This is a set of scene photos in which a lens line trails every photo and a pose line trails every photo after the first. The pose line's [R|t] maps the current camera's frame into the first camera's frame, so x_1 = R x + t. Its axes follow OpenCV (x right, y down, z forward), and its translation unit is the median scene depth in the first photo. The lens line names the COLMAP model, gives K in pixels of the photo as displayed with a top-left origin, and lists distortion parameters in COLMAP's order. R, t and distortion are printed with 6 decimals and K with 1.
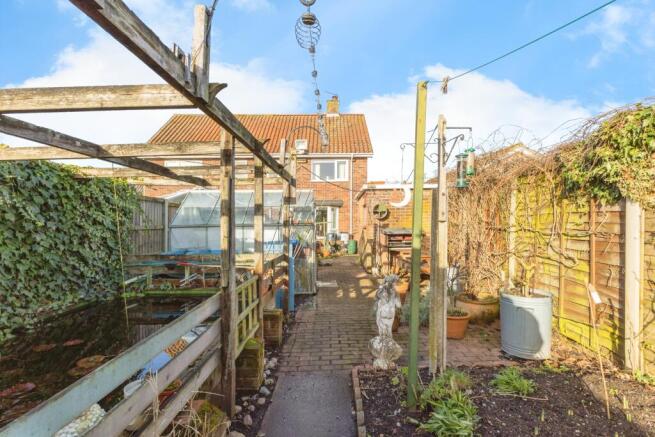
lens RADIAL K [[322.4, 0, 328.4], [0, 322.4, 219.1], [0, 0, 1]] dist [0.000846, 0.000012]
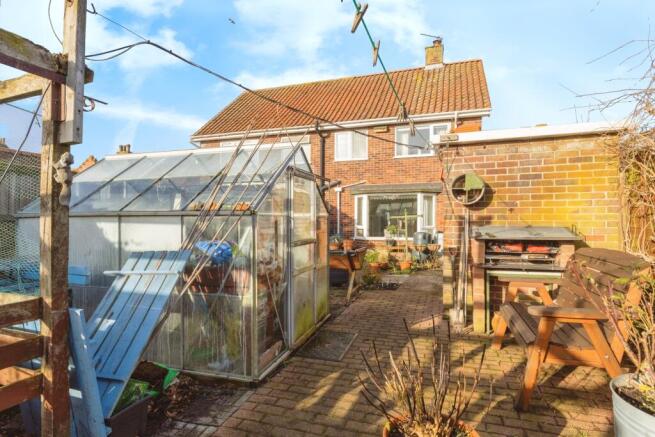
lens RADIAL K [[357.5, 0, 321.5], [0, 357.5, 205.8], [0, 0, 1]] dist [-0.002664, -0.000145]
pose [[0.935024, -0.004226, -0.354560, 0.138594], [-0.004958, 0.999675, -0.024991, 0.013172], [0.354550, 0.025125, 0.934699, 0.422231]]
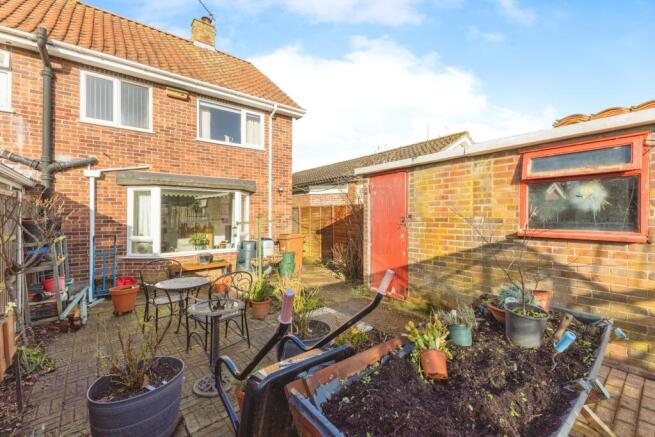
lens RADIAL K [[285.7, 0, 327.7], [0, 285.7, 216.6], [0, 0, 1]] dist [-0.003681, -0.000975]
pose [[0.774712, 0.006650, 0.632279, -0.339278], [-0.003820, 0.999976, -0.005838, 0.009918], [-0.632303, 0.002108, 0.774719, 0.999580]]
